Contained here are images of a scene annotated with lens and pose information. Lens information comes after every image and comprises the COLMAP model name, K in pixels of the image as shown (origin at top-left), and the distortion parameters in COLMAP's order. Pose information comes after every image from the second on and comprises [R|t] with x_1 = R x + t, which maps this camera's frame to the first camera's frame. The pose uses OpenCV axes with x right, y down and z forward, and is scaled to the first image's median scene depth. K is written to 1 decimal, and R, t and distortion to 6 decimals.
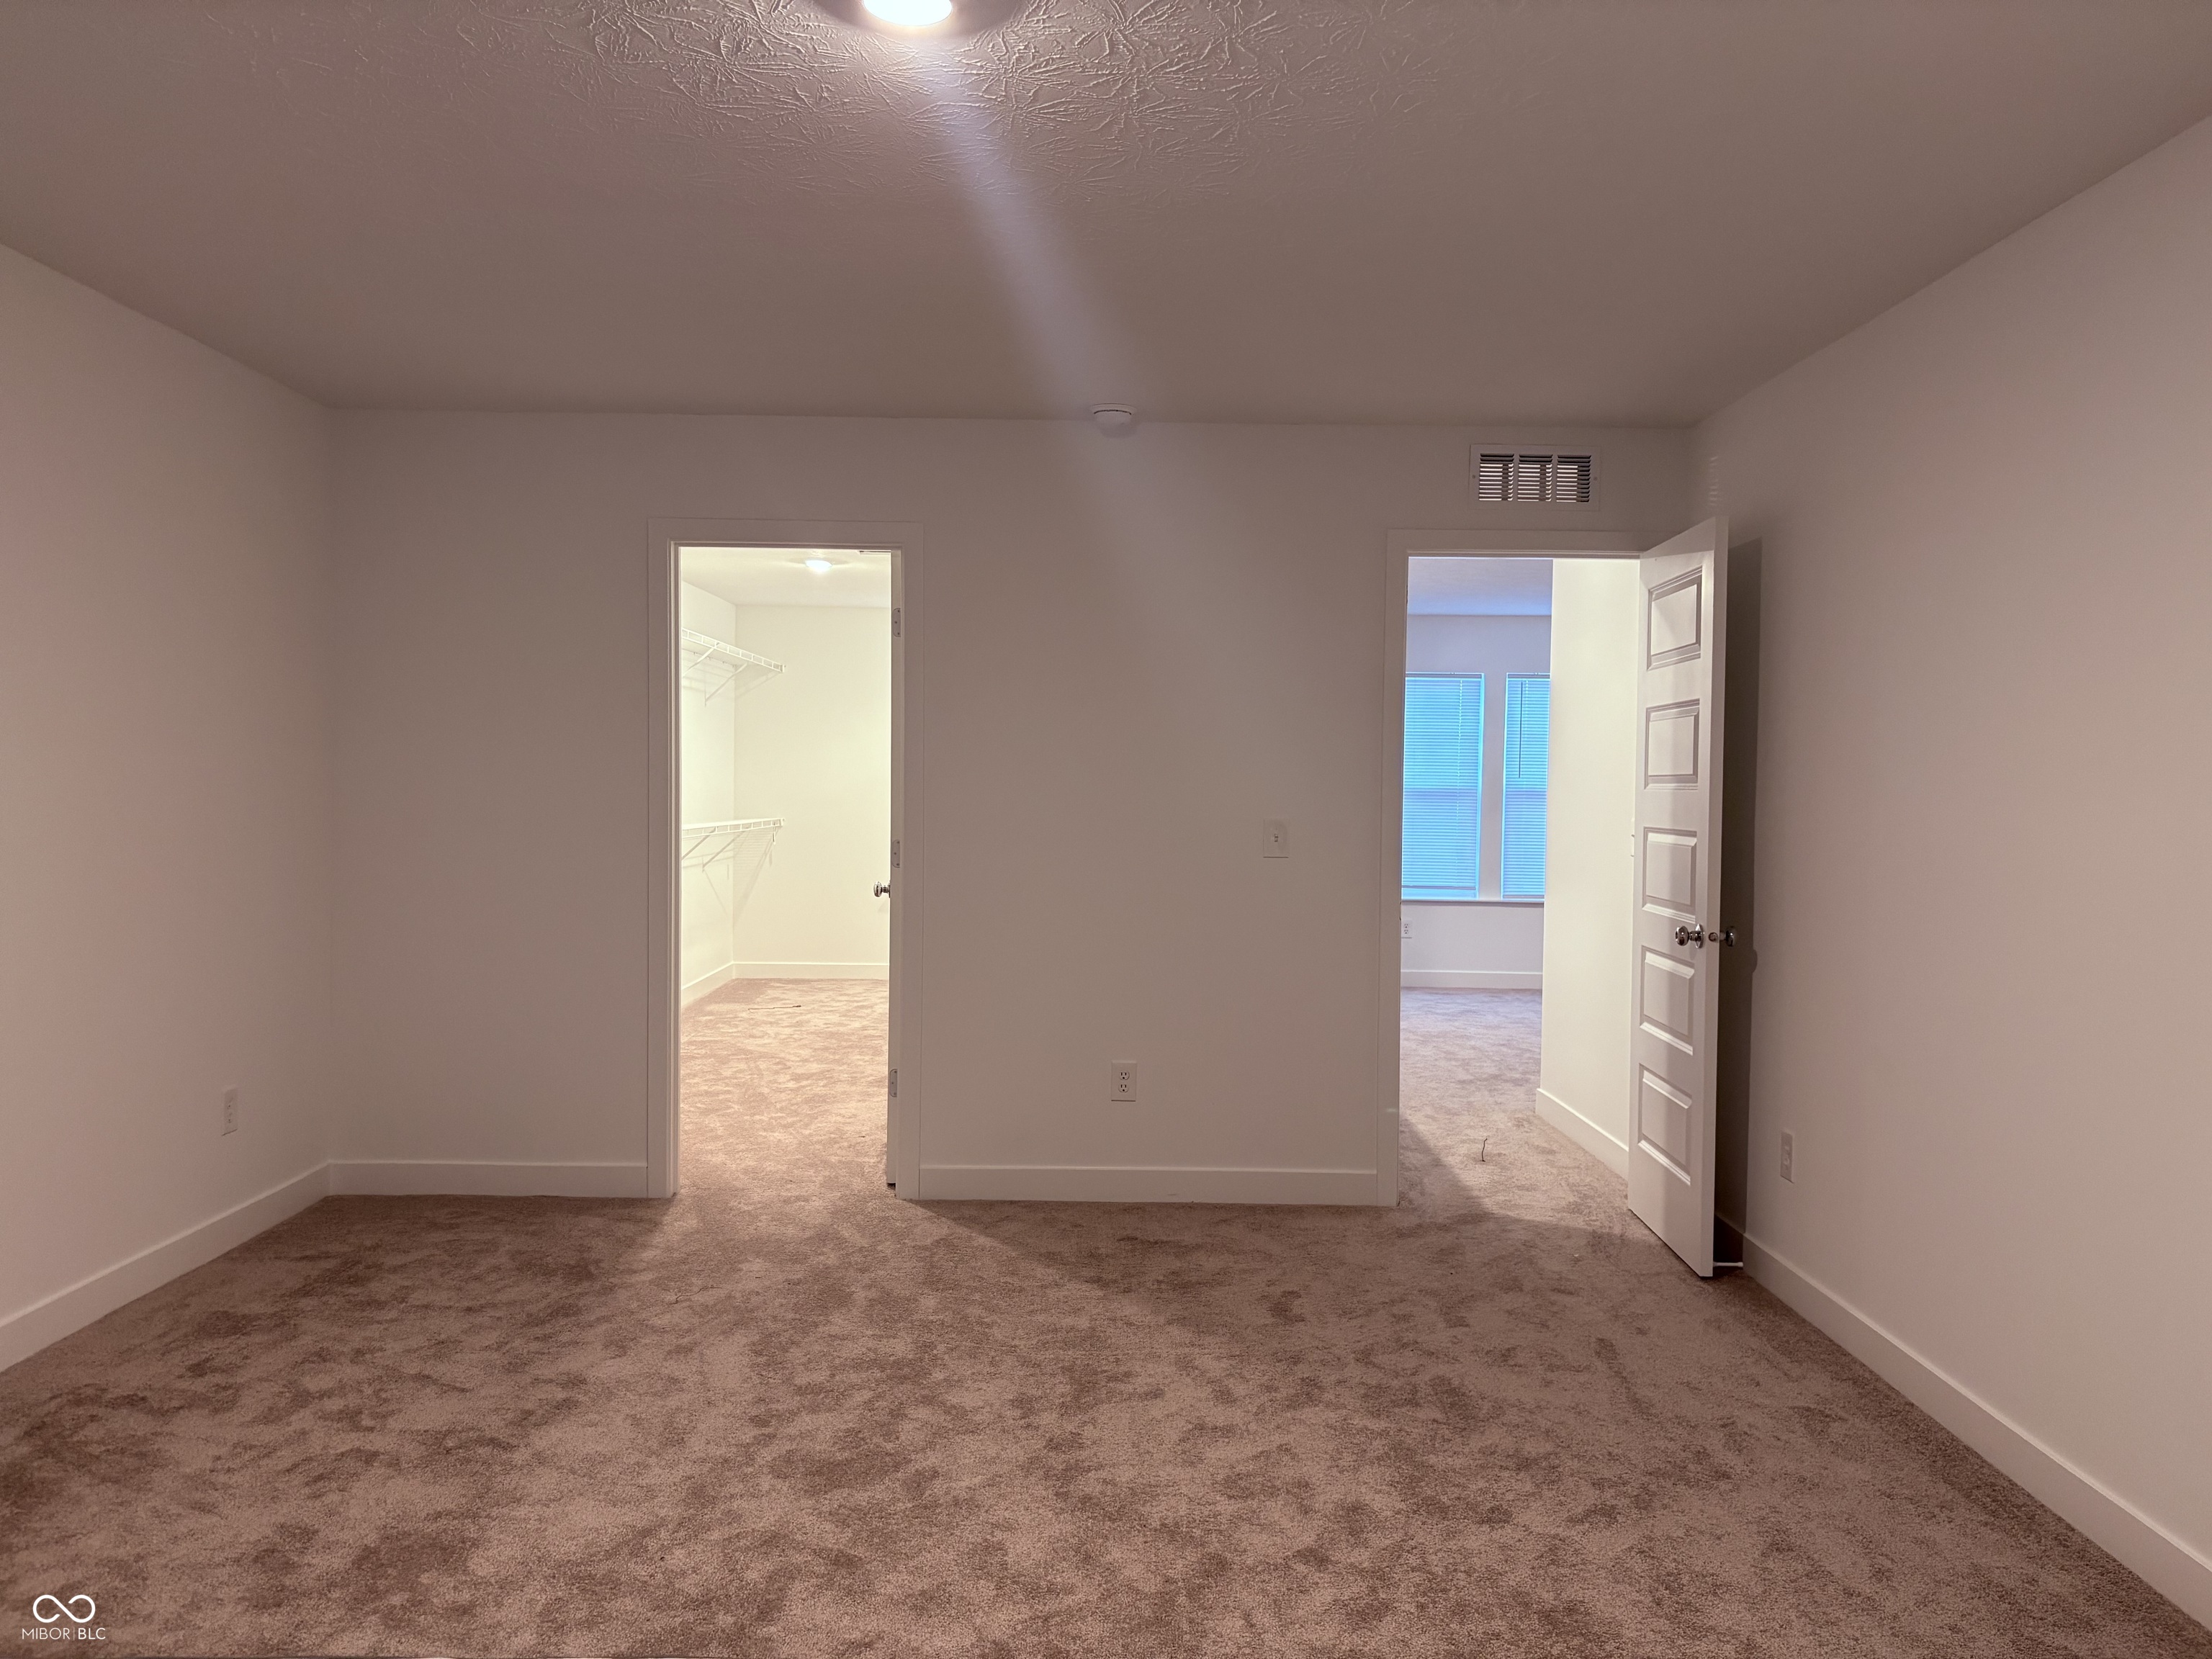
lens RADIAL K [[1628.1, 0, 1106.0], [0, 1628.1, 829.5], [0, 0, 1]] dist [-0.000574, 0.002329]
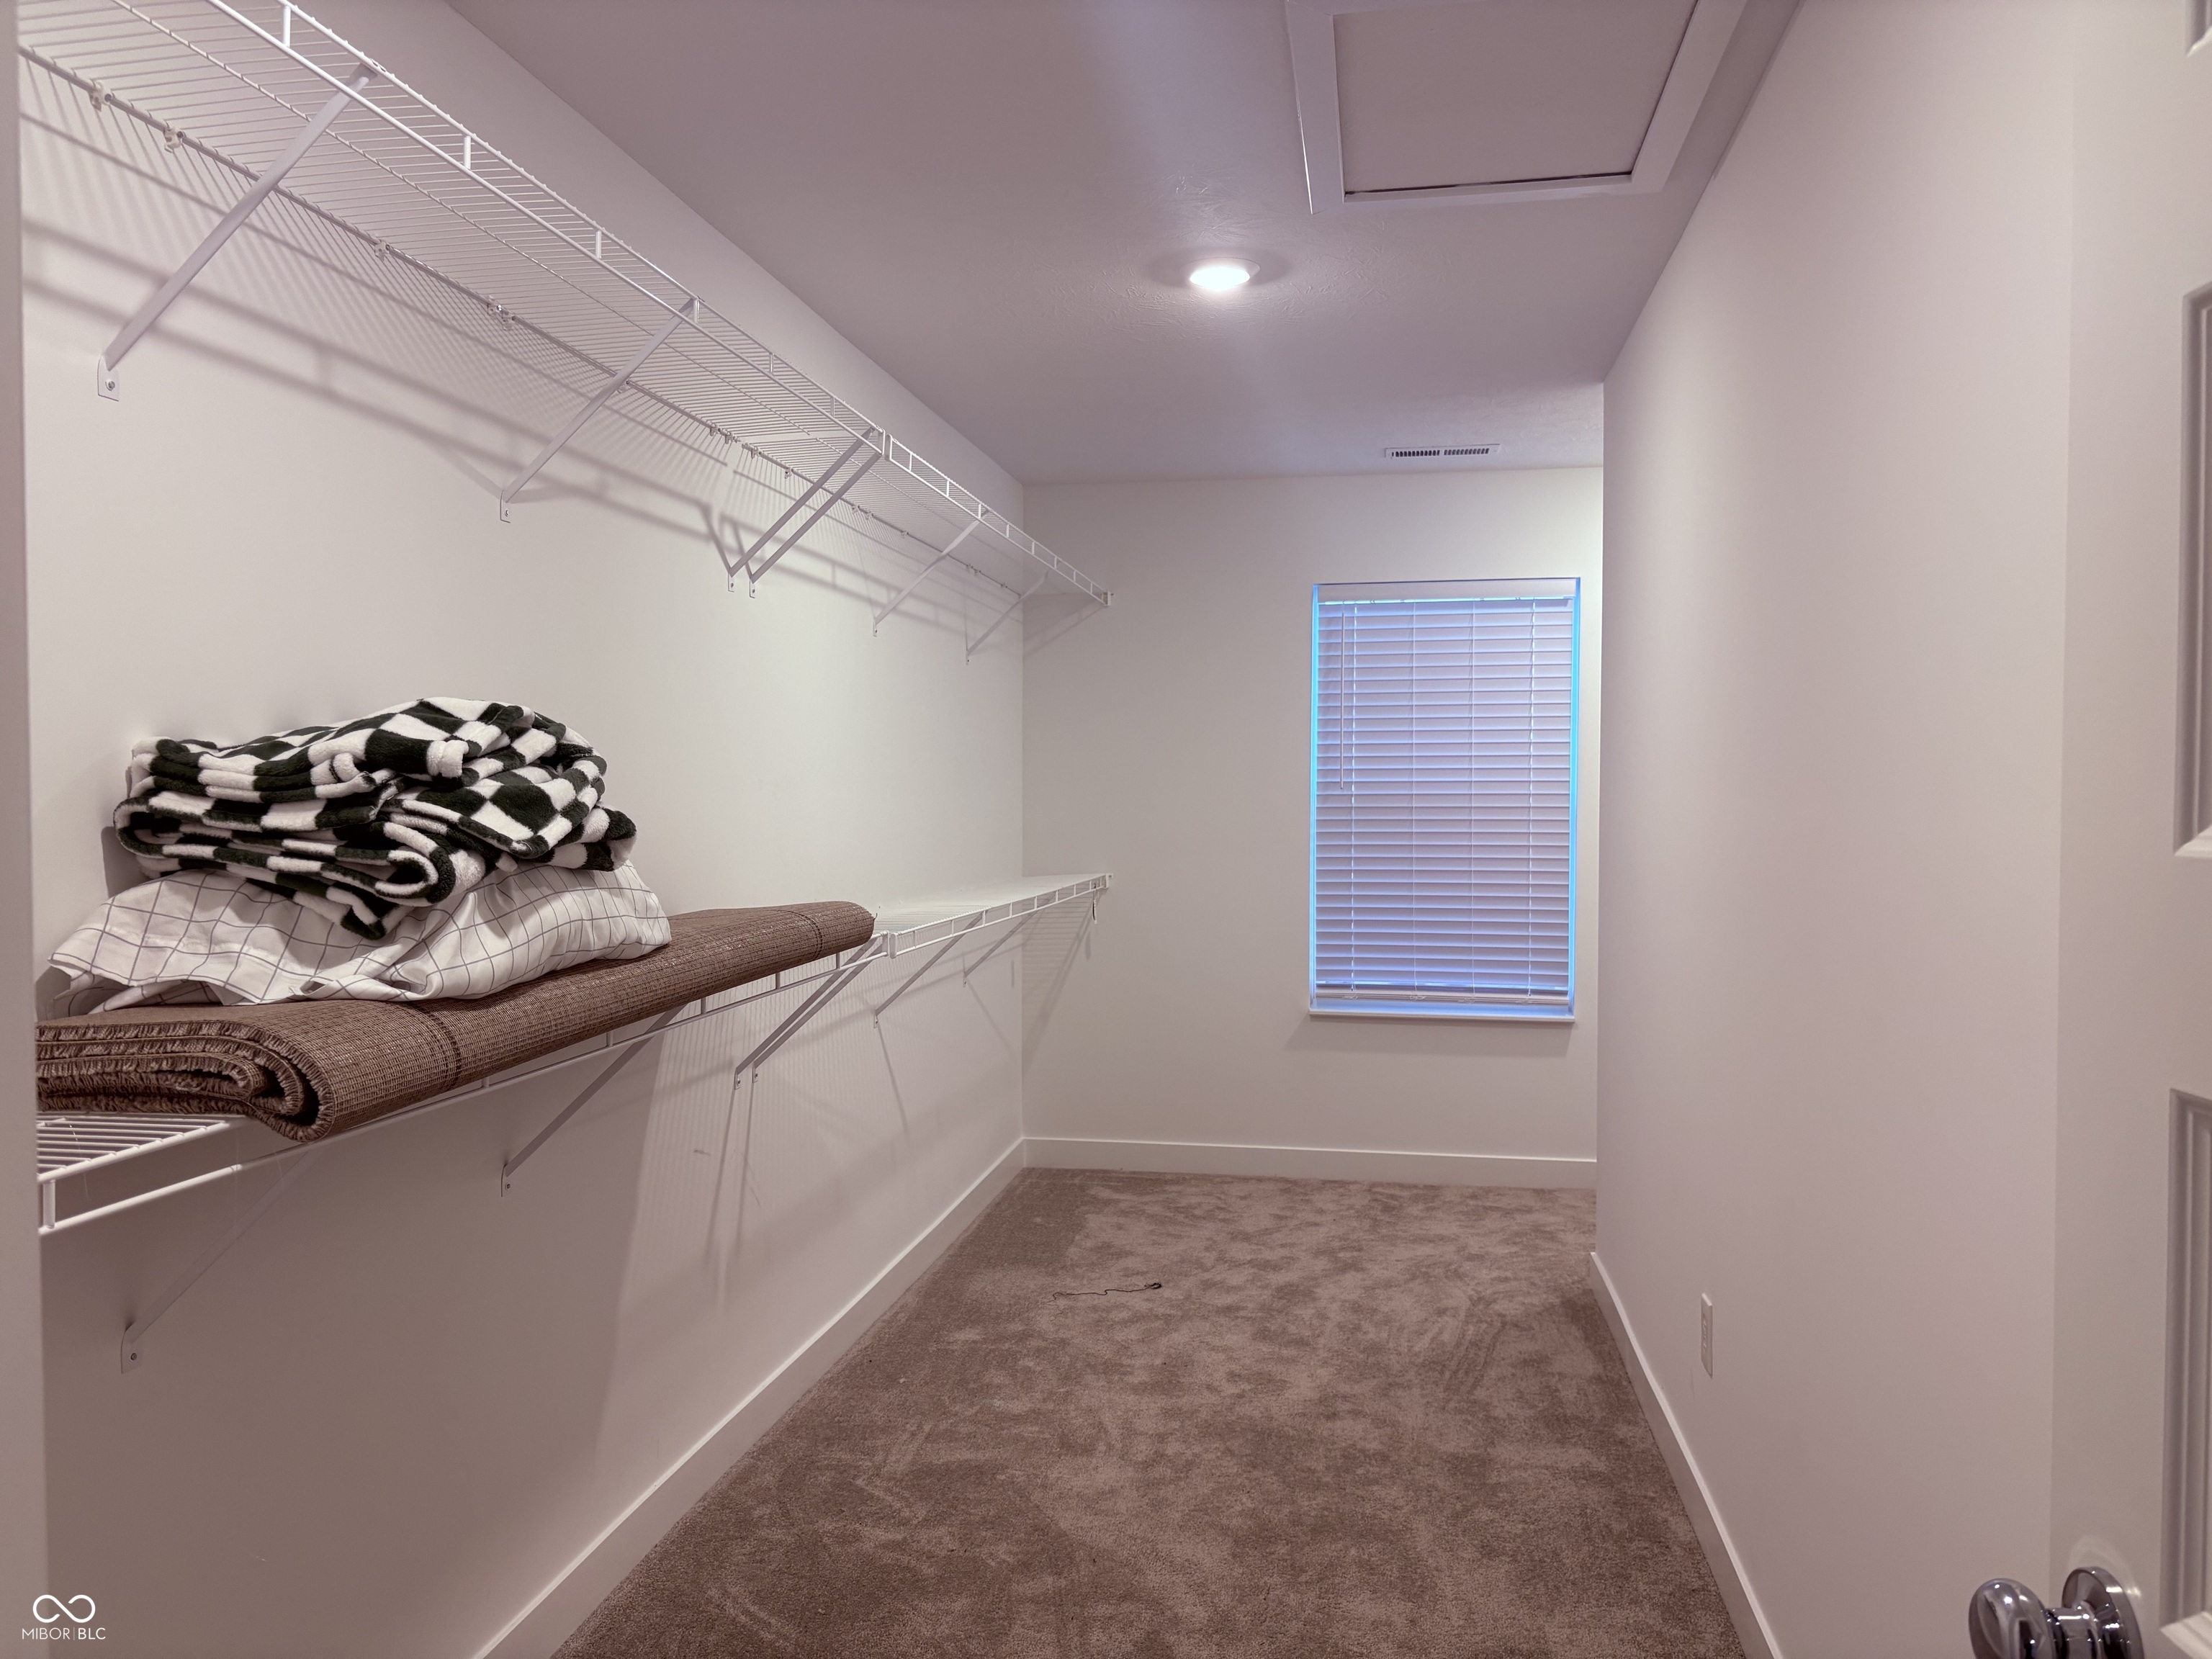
lens RADIAL K [[1628.1, 0, 1106.0], [0, 1628.1, 829.5], [0, 0, 1]] dist [-0.000574, 0.002329]
pose [[0.984891, -0.005801, -0.173079, -0.115861], [0.005274, 0.999980, -0.003505, -0.022645], [0.173096, 0.002539, 0.984902, 0.508182]]
